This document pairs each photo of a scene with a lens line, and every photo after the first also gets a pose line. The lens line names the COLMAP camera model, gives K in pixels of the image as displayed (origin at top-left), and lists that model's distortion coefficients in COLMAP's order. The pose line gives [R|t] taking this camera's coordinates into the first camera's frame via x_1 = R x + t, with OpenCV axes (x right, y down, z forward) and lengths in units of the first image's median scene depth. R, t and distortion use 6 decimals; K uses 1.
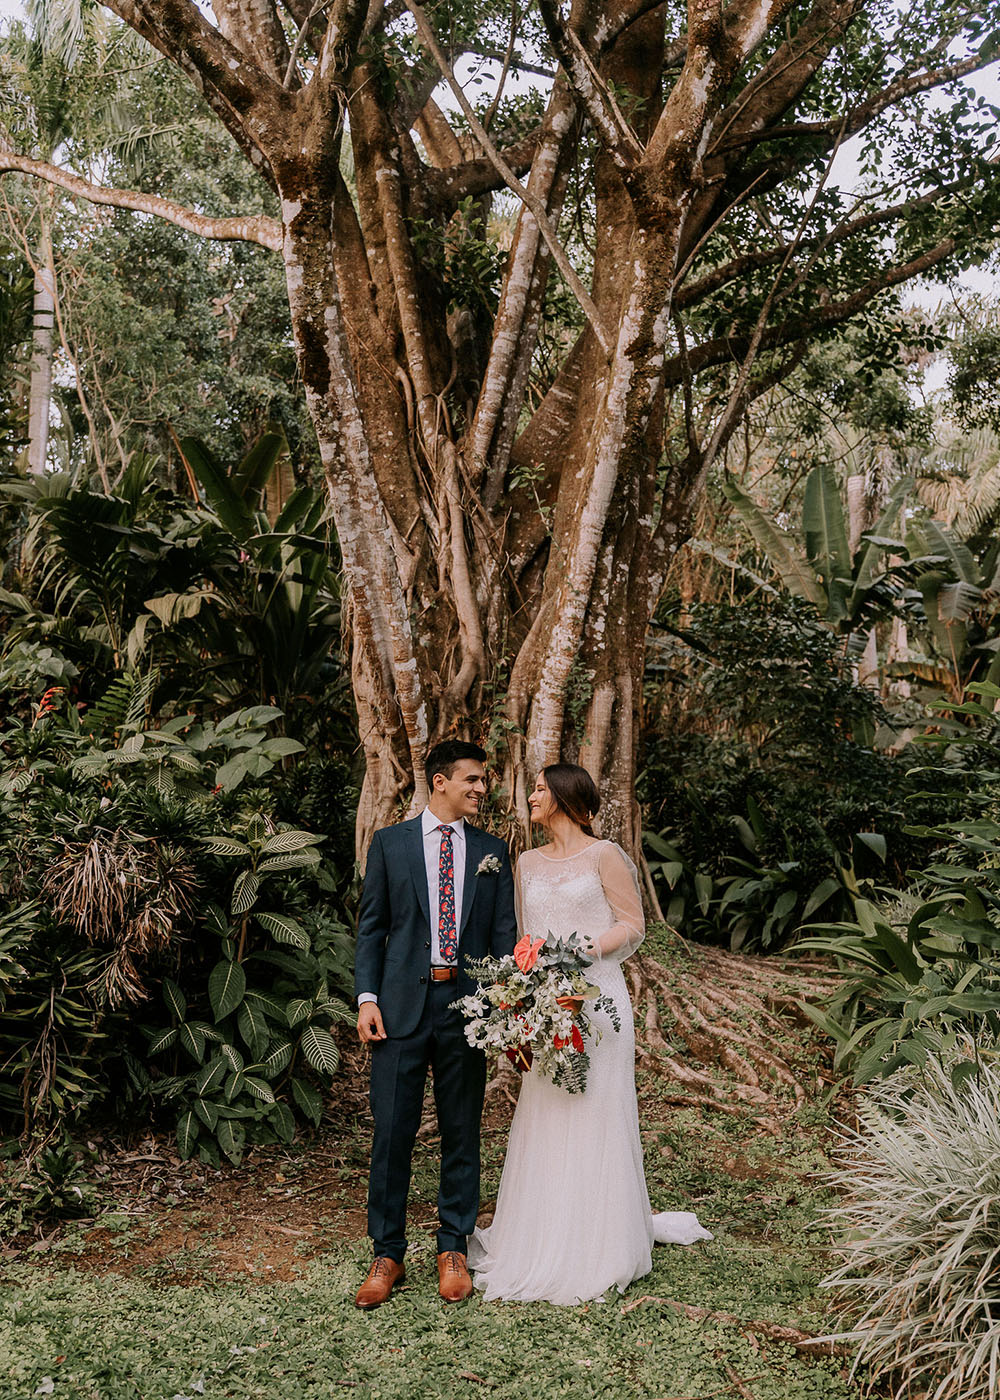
lens RADIAL K [[1186.1, 0, 495.9], [0, 1186.1, 750.5], [0, 0, 1]] dist [0.008347, -0.001304]
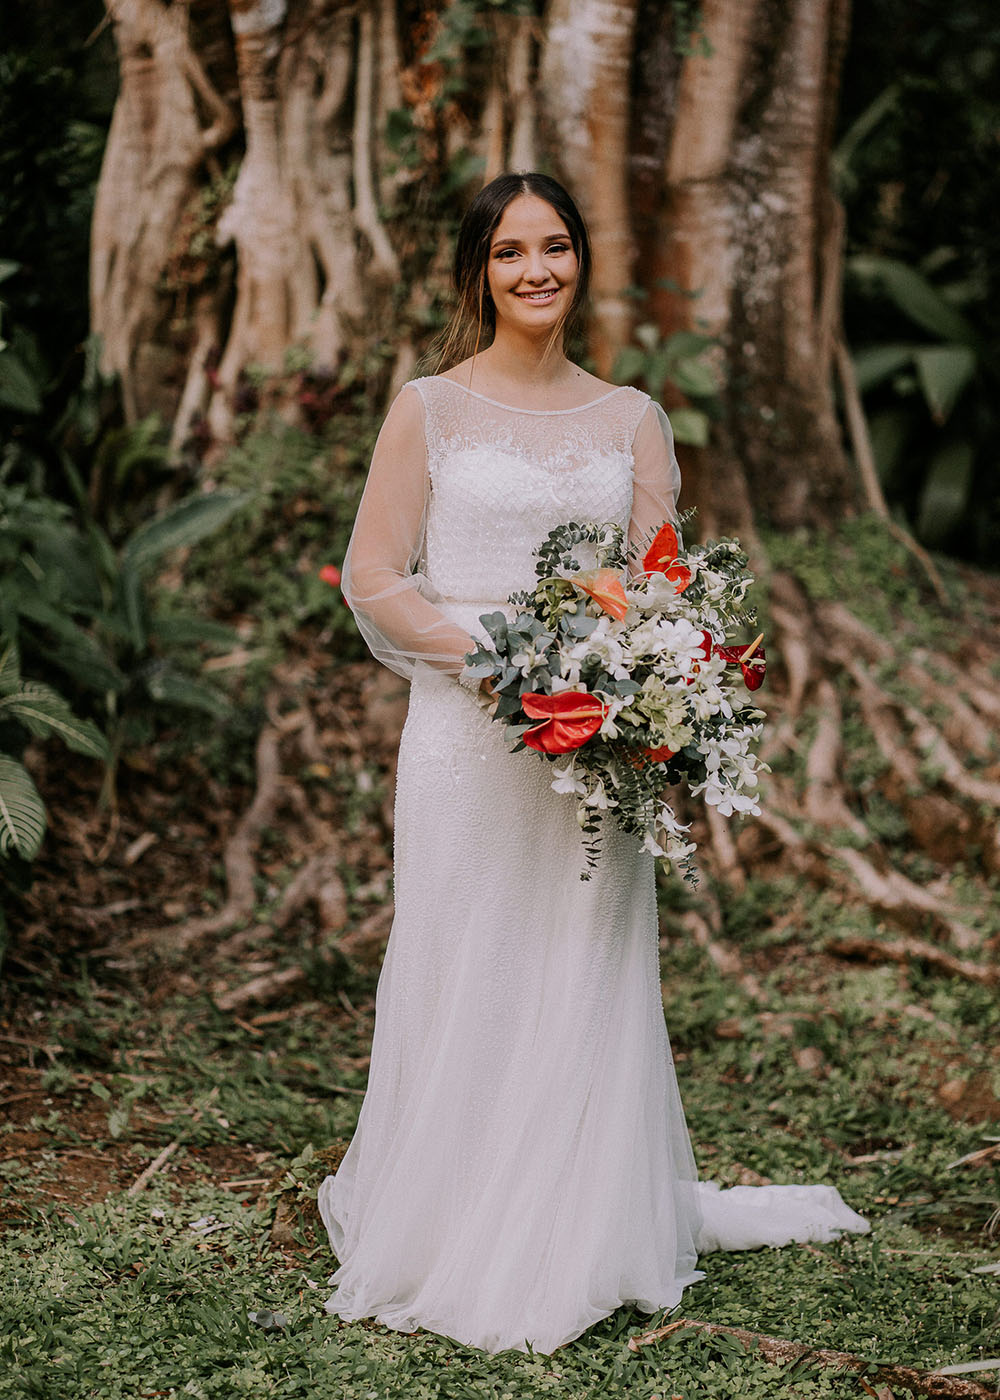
lens RADIAL K [[3566.1, 0, 499.9], [0, 3566.1, 705.4], [0, 0, 1]] dist [0.024949, 0.000000]
pose [[0.999496, 0.031616, -0.002704, 0.027029], [-0.030346, 0.977298, 0.209685, -0.045454], [0.009272, -0.209497, 0.977765, -0.197932]]
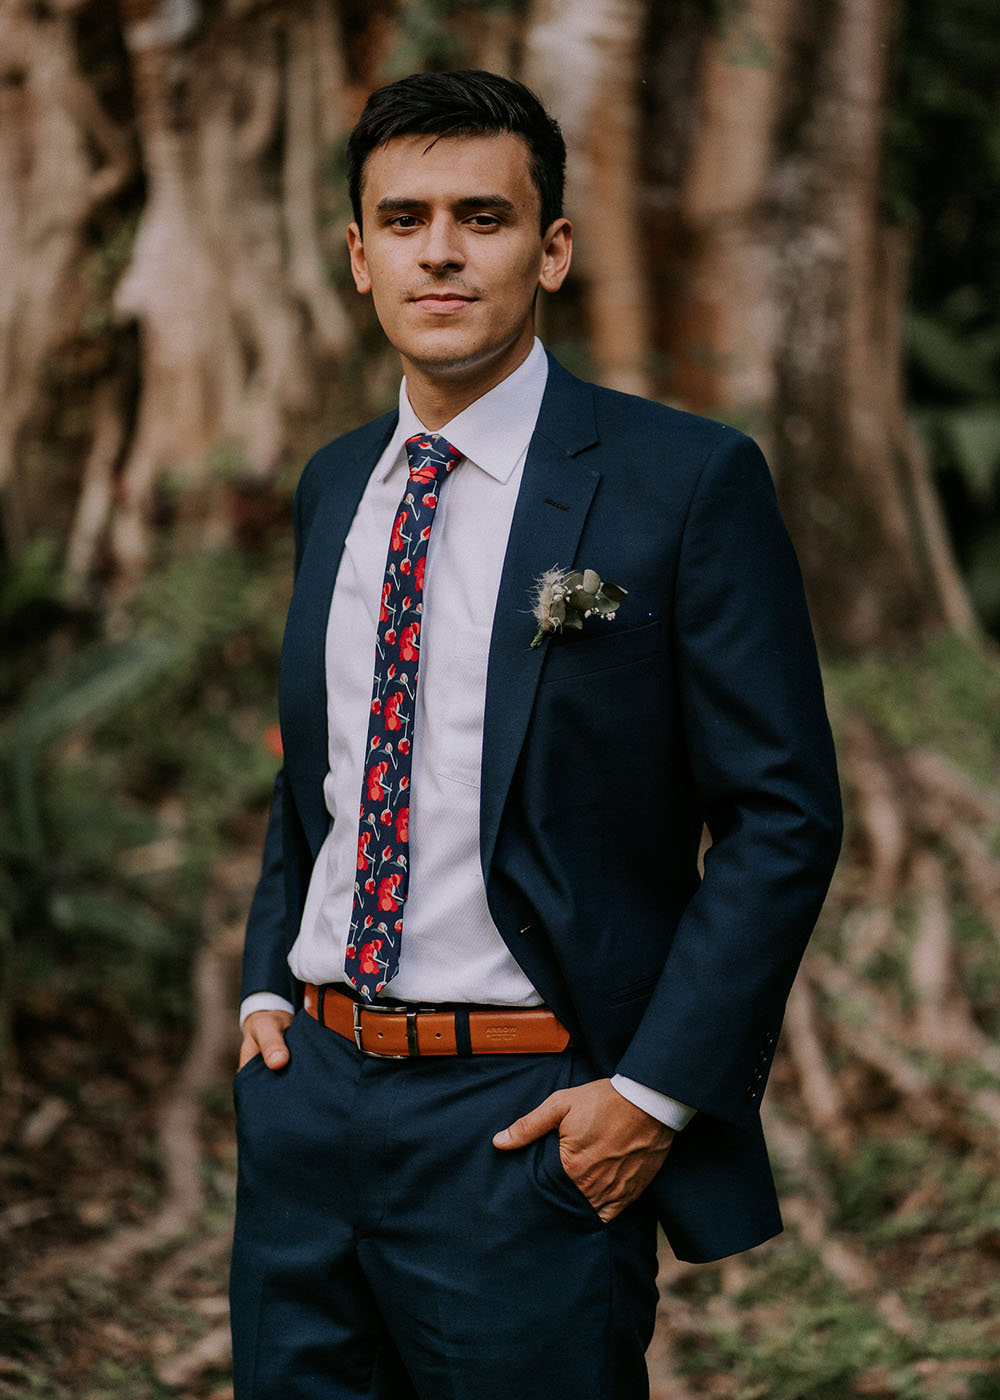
lens RADIAL K [[3566.1, 0, 499.6], [0, 3566.1, 695.0], [0, 0, 1]] dist [0.024949, 0.000000]
pose [[0.999671, -0.003454, 0.025404, -0.005543], [-0.001449, 0.981687, 0.190495, -0.020223], [-0.025597, -0.190470, 0.981359, 0.115721]]
